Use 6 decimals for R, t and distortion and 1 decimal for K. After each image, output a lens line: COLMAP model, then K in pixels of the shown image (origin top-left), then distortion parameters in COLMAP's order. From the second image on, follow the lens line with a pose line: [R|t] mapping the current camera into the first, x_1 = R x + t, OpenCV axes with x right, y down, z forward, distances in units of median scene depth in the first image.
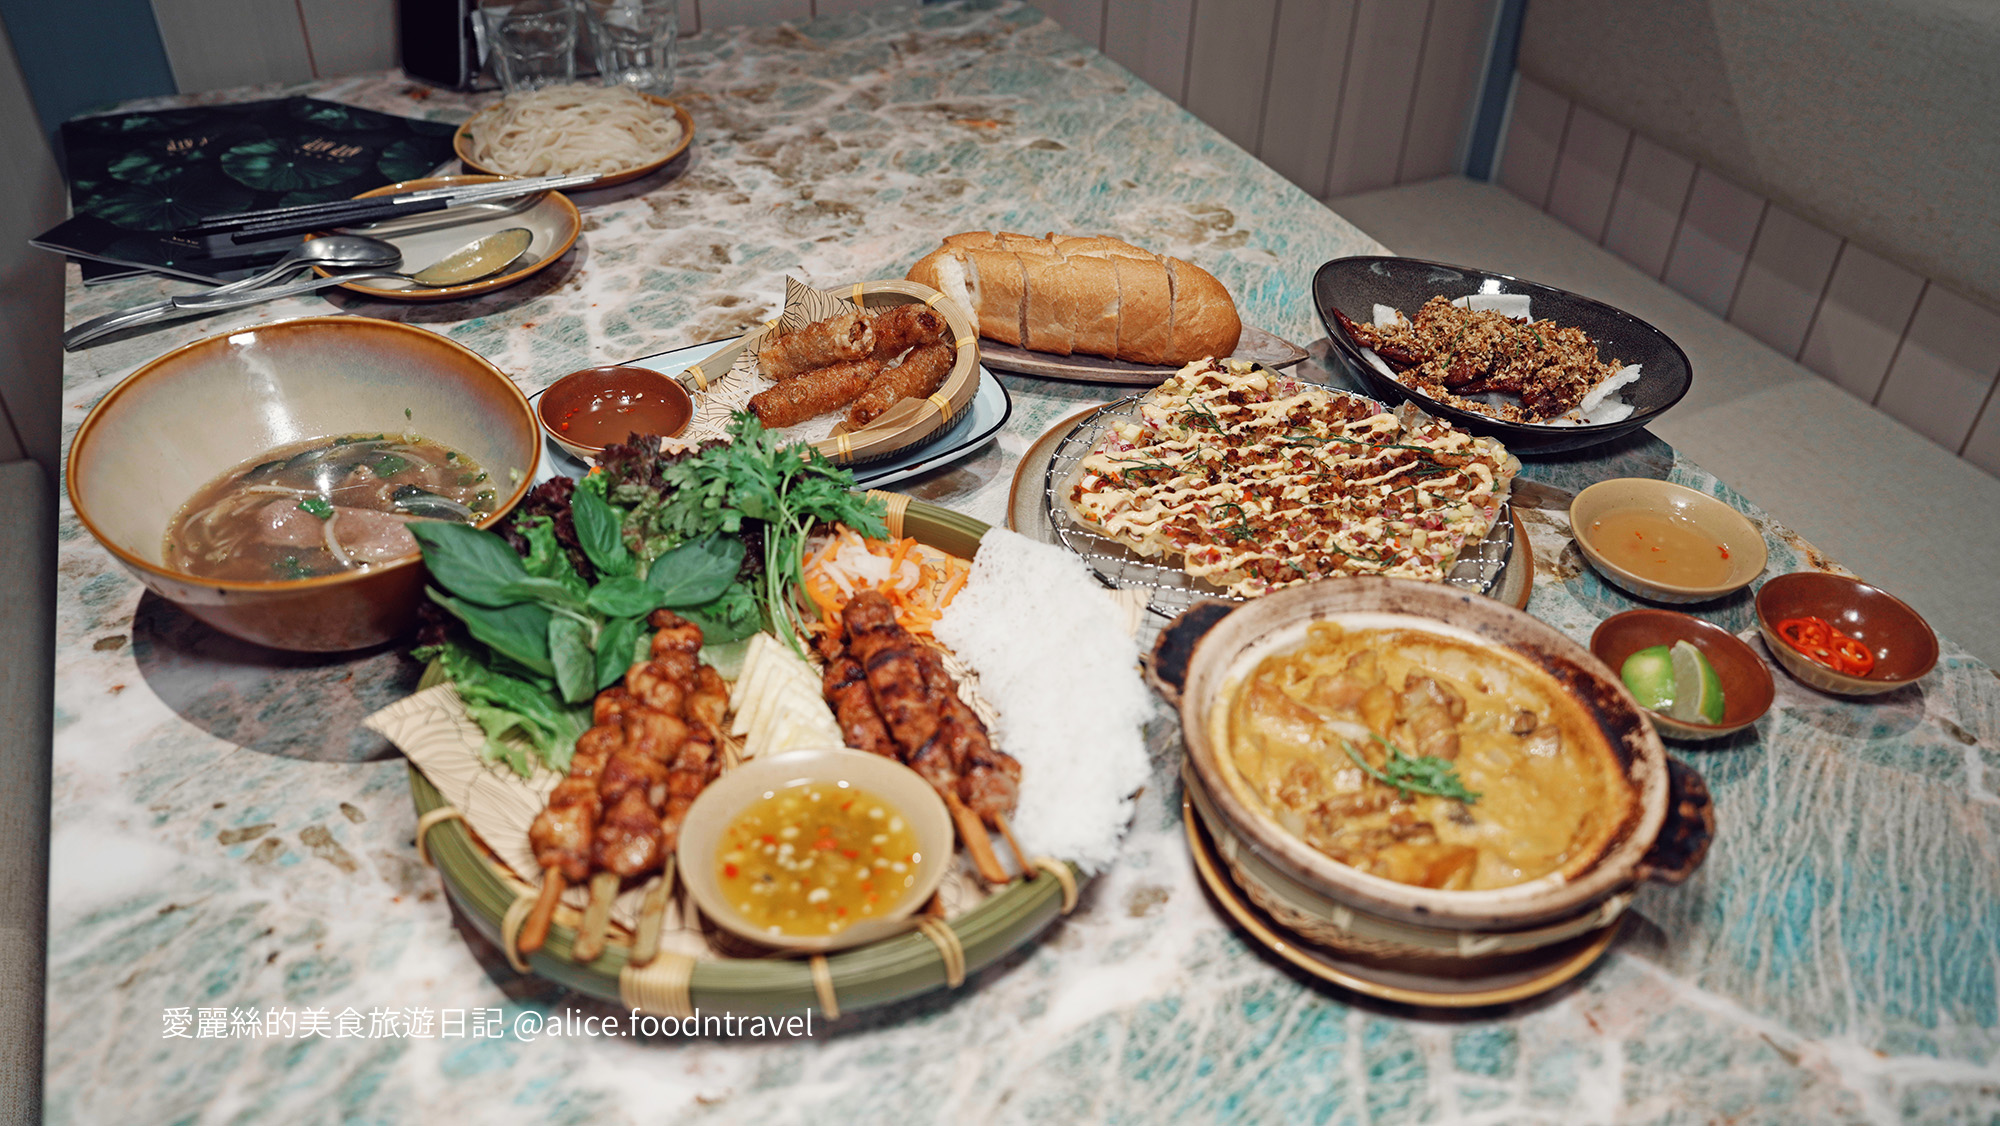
lens RADIAL K [[1650.7, 0, 1000.0], [0, 1650.7, 563.0], [0, 0, 1]] dist [0.002581, -0.000624]
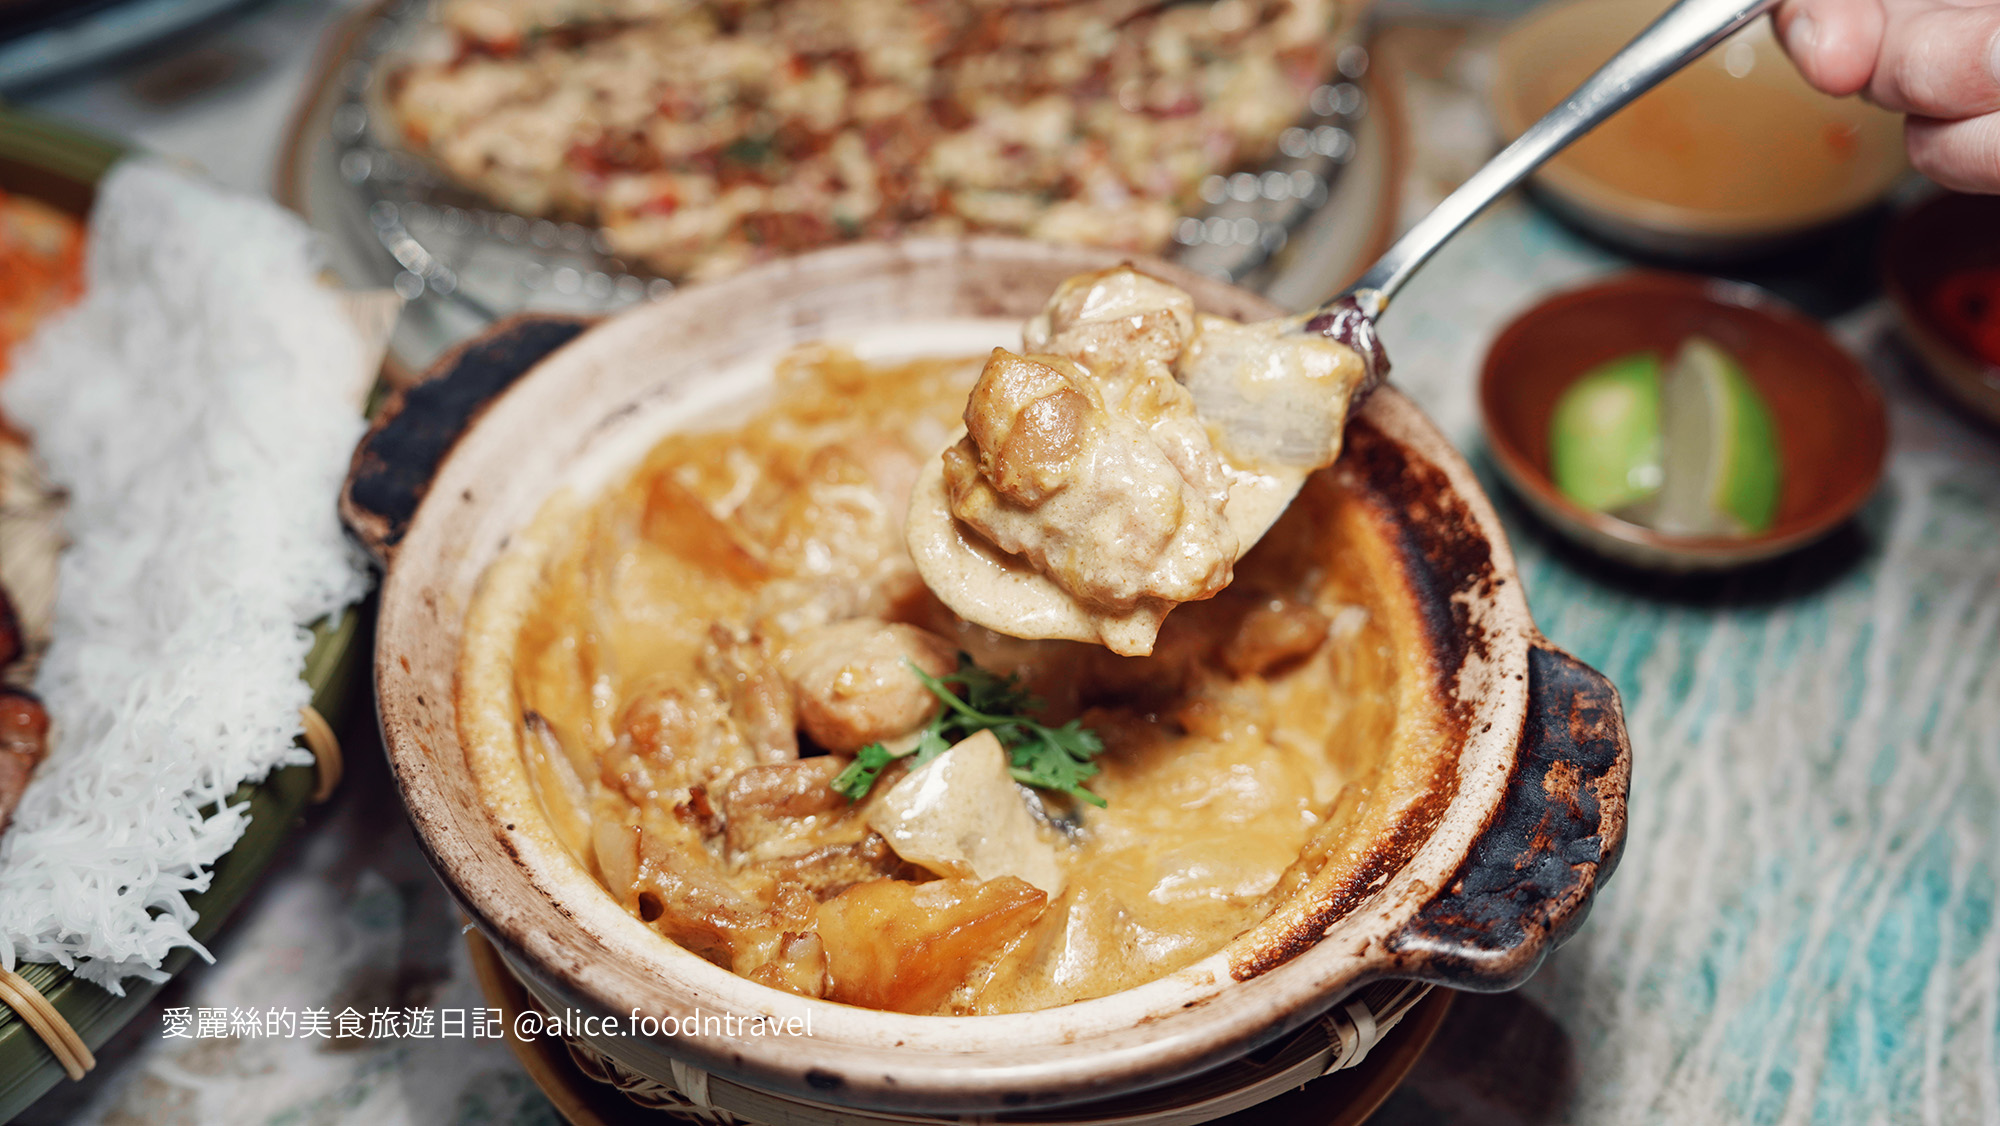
lens RADIAL K [[2388.5, 0, 1000.0], [0, 2388.5, 563.0], [0, 0, 1]] dist [0.069583, 0.032165]
pose [[0.998259, -0.044004, -0.039271, 0.274786], [0.049105, 0.988914, 0.140132, 0.006082], [0.032669, -0.141816, 0.989354, 0.378837]]
